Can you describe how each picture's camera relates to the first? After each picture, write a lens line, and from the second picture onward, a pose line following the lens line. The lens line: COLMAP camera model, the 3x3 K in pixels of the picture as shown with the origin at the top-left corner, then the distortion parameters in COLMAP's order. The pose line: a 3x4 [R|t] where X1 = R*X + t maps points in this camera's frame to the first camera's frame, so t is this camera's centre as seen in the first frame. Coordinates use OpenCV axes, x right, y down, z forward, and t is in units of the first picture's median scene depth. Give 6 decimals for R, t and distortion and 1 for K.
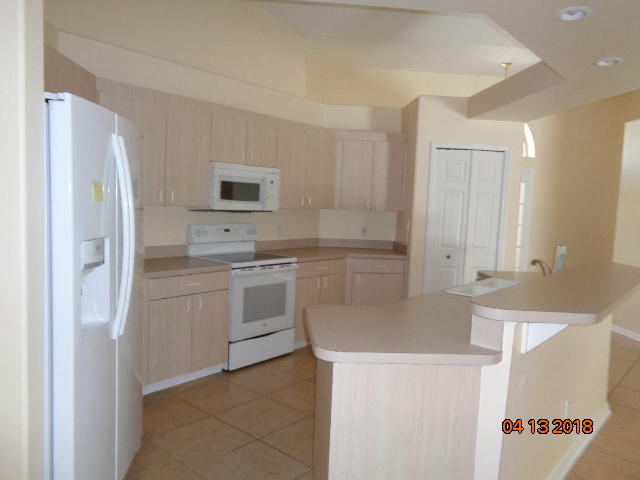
lens RADIAL K [[474.6, 0, 320.0], [0, 474.6, 240.0], [0, 0, 1]] dist [-0.000219, 0.000275]
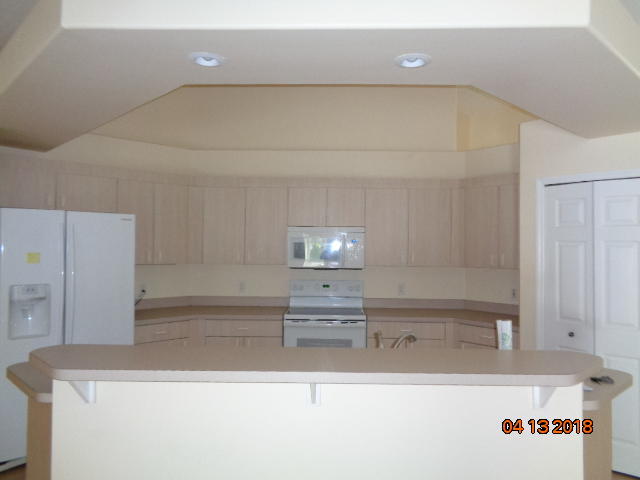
lens RADIAL K [[480.2, 0, 332.8], [0, 480.2, 235.5], [0, 0, 1]] dist [-0.000482, -0.004014]
pose [[0.638291, -0.052746, -0.767986, 0.677357], [-0.049778, 0.992734, -0.109554, -0.015668], [0.768184, 0.108157, 0.631028, 0.298633]]
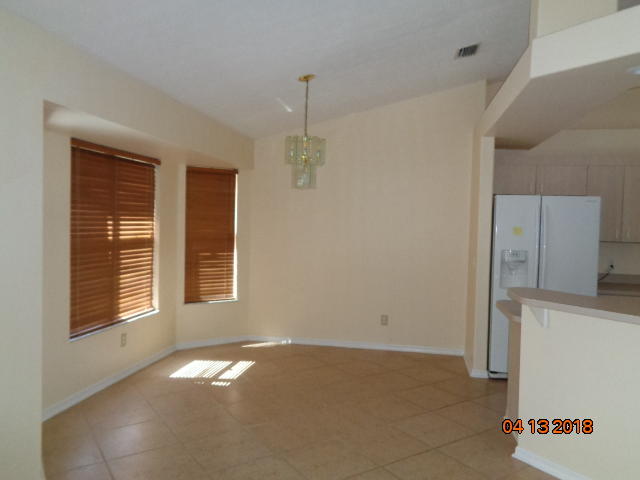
lens RADIAL K [[480.2, 0, 332.8], [0, 480.2, 235.5], [0, 0, 1]] dist [-0.000482, -0.004014]
pose [[-0.245988, -0.011297, -0.969207, 0.839855], [-0.120615, 0.992517, 0.019043, -0.005638], [0.961739, 0.121585, -0.245510, 0.291908]]
